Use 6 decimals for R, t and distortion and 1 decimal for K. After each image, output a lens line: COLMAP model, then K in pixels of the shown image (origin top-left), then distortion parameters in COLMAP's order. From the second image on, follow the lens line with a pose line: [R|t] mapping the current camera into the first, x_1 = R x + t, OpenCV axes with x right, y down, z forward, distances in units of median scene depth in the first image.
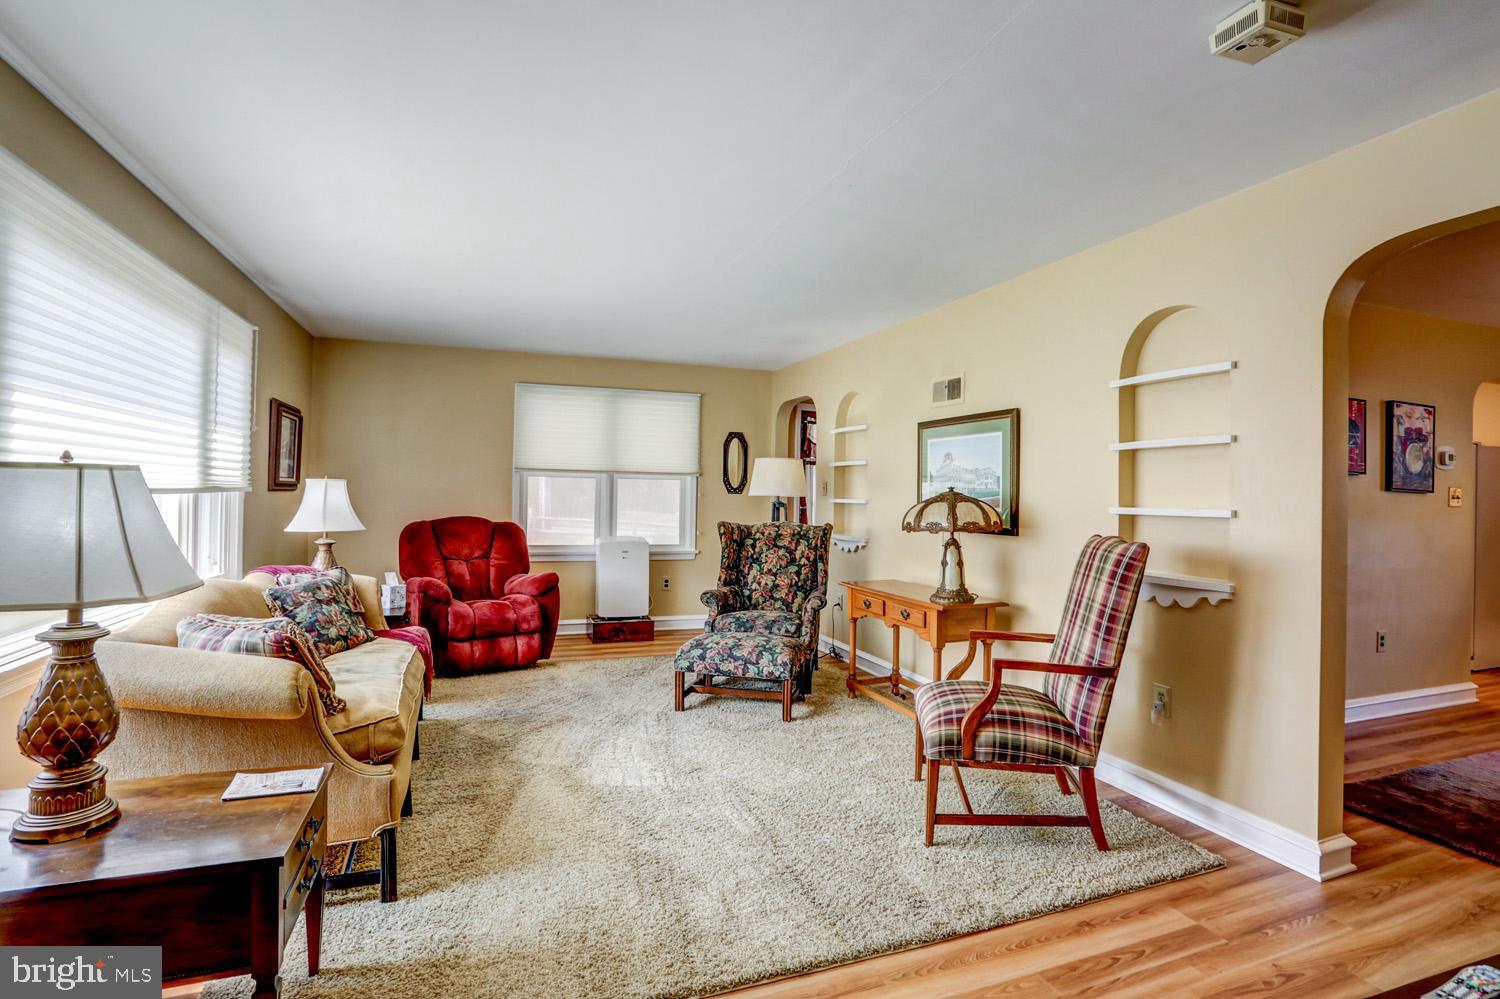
lens RADIAL K [[730.3, 0, 750.3], [0, 730.3, 486.3], [0, 0, 1]] dist [-0.074625, 0.032091]
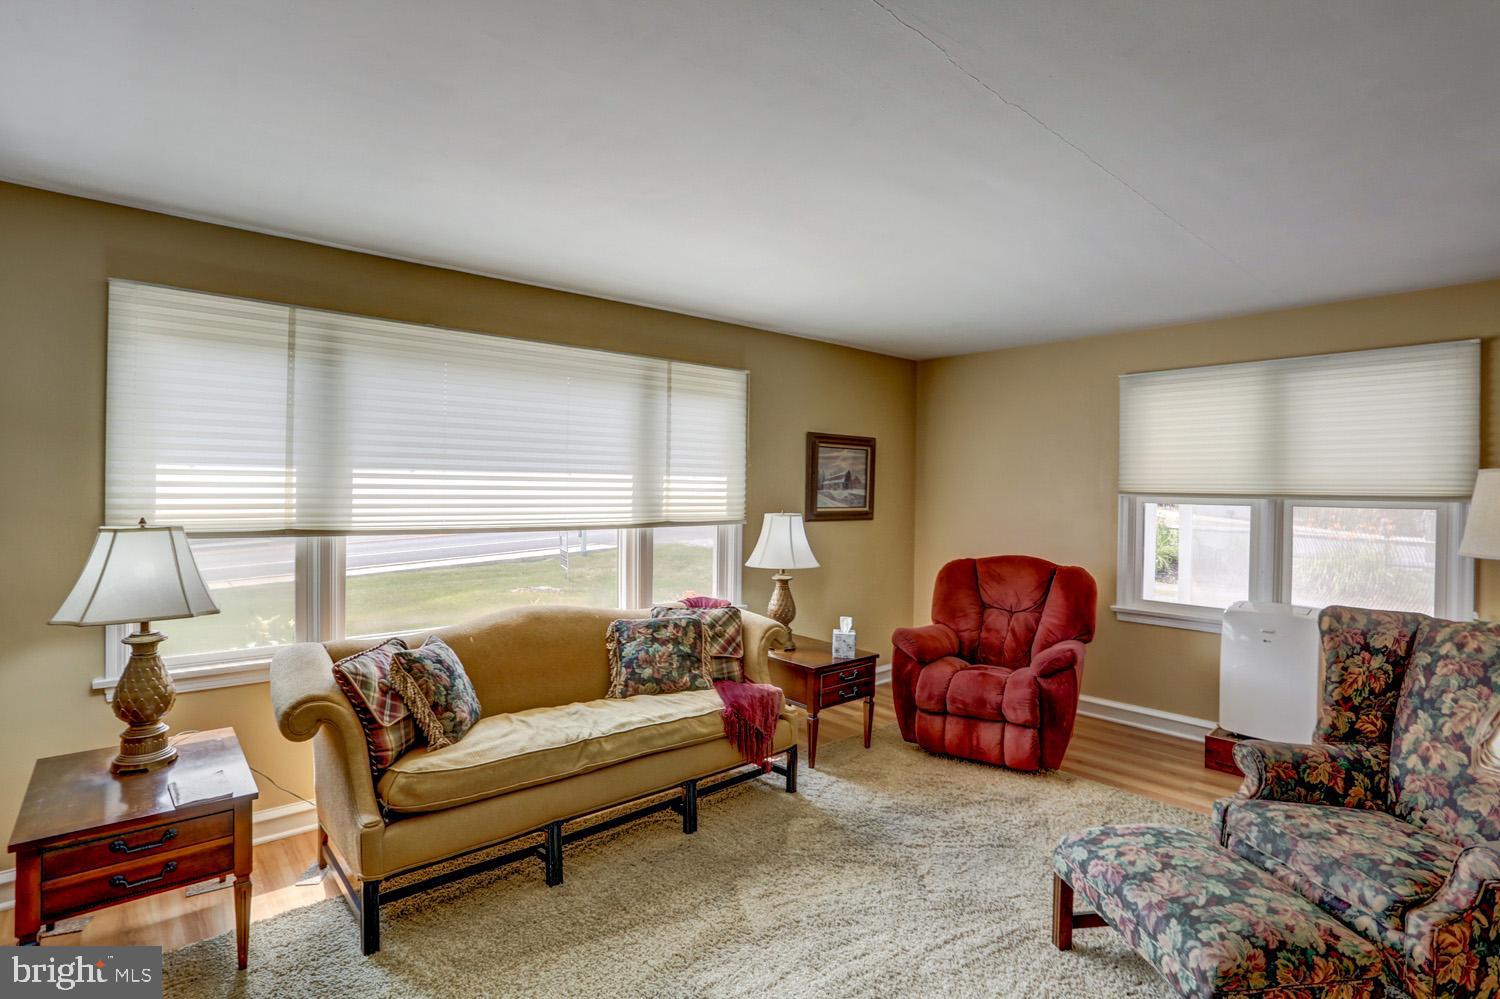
lens RADIAL K [[730.3, 0, 750.3], [0, 730.3, 486.3], [0, 0, 1]] dist [-0.074625, 0.032091]
pose [[0.354452, -0.016397, -0.934930, 0.271598], [0.004586, 0.999865, -0.015797, -0.026536], [0.935063, 0.001311, 0.354480, 0.489528]]
